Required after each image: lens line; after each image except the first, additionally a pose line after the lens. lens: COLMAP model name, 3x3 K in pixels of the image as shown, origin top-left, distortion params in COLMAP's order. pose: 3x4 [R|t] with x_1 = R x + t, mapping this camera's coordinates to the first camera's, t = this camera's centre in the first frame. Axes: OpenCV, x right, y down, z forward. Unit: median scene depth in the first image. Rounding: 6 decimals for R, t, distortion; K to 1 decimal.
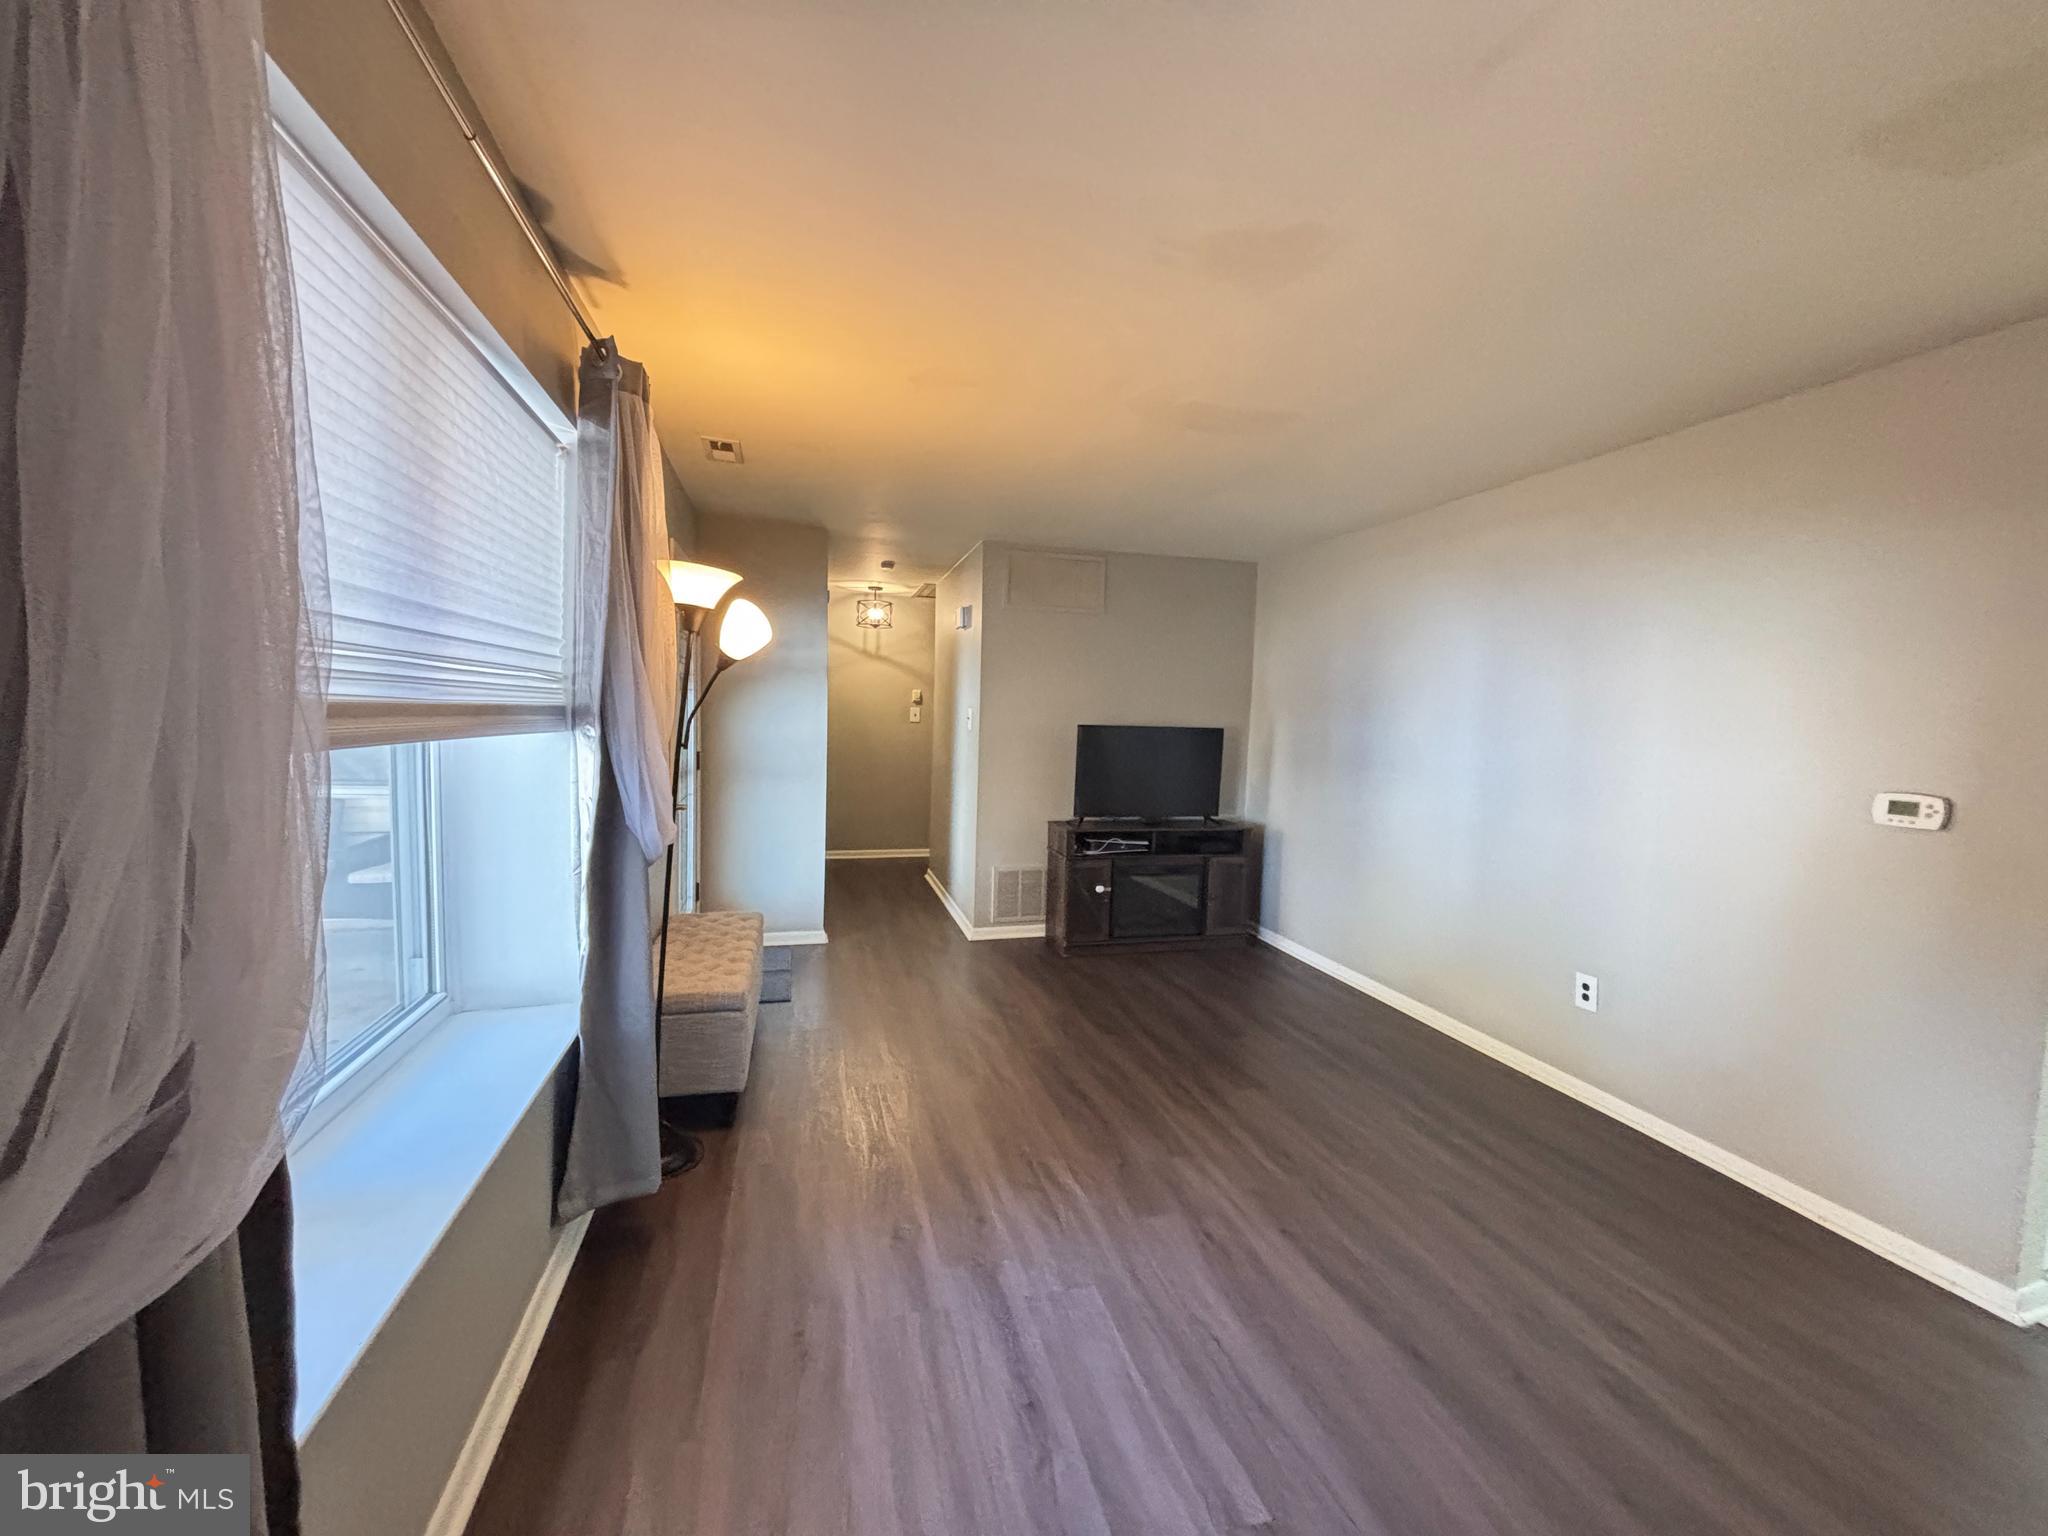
lens RADIAL K [[819.3, 0, 1024.0], [0, 819.3, 768.0], [0, 0, 1]] dist [-0.000985, -0.000096]
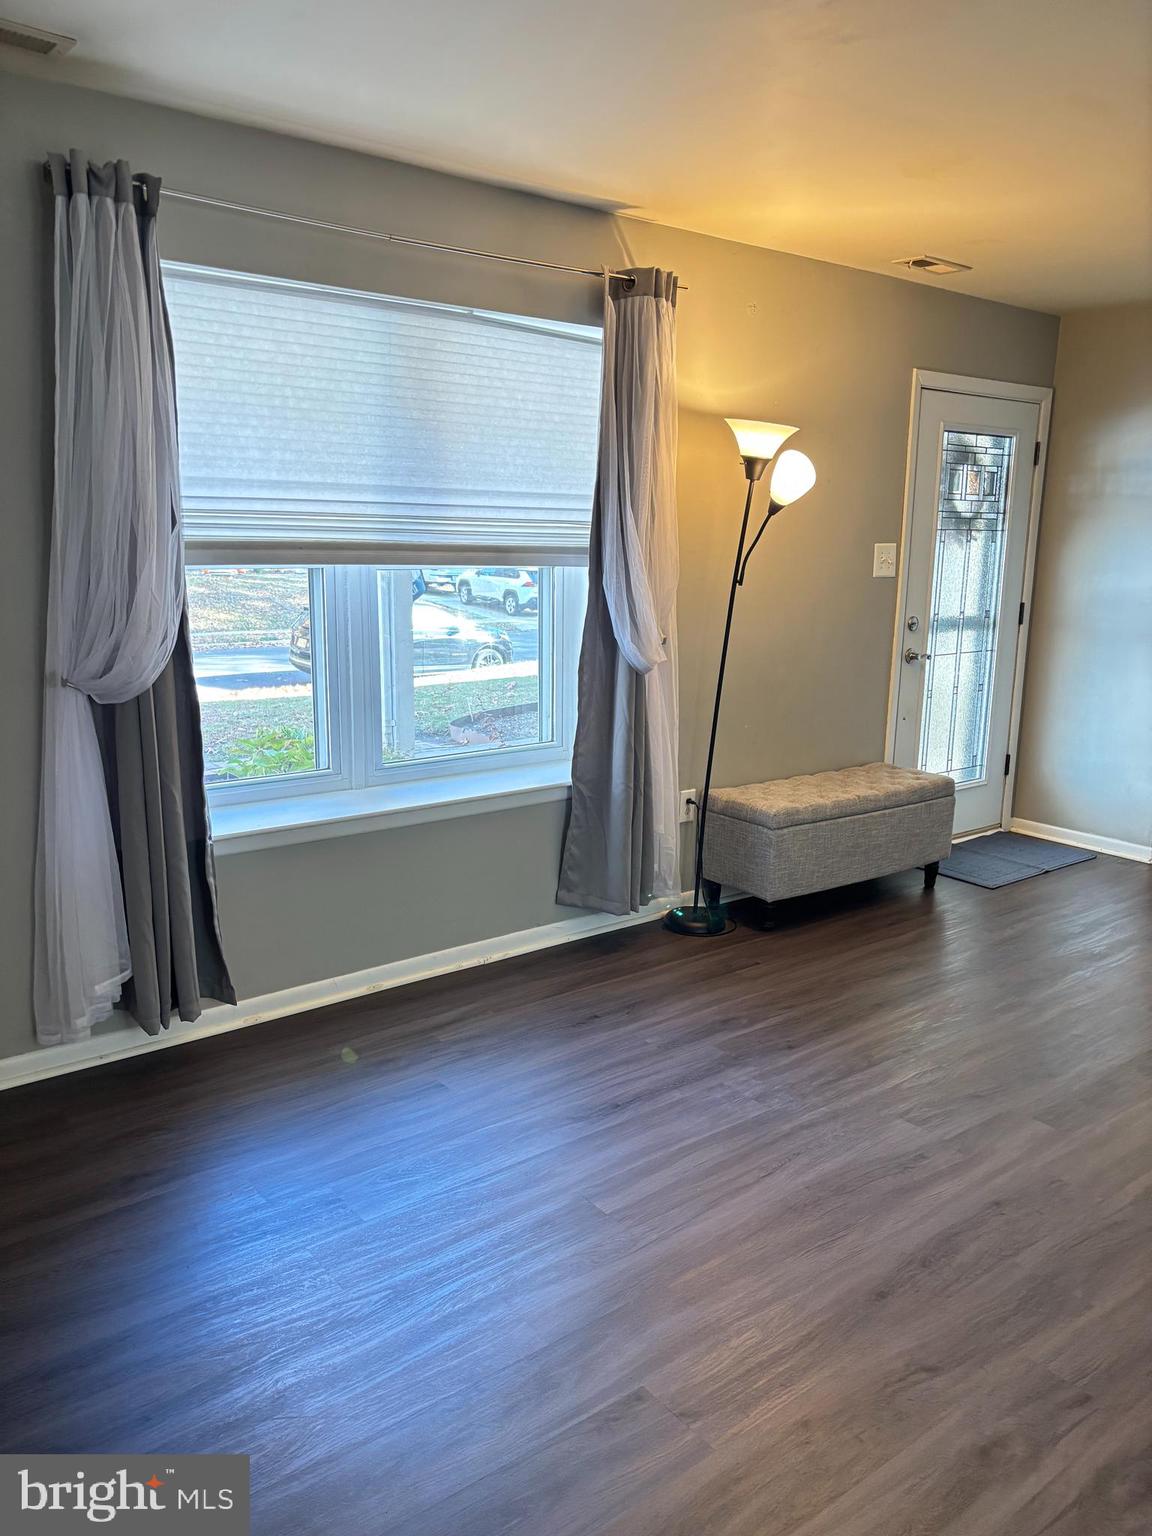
lens RADIAL K [[1140.3, 0, 576.0], [0, 1140.3, 768.0], [0, 0, 1]] dist [0.005845, 0.002545]
pose [[0.394056, 0.156640, -0.905640, 1.157096], [-0.068256, 0.987636, 0.141123, 0.021901], [0.916548, 0.006205, 0.399875, 0.191754]]
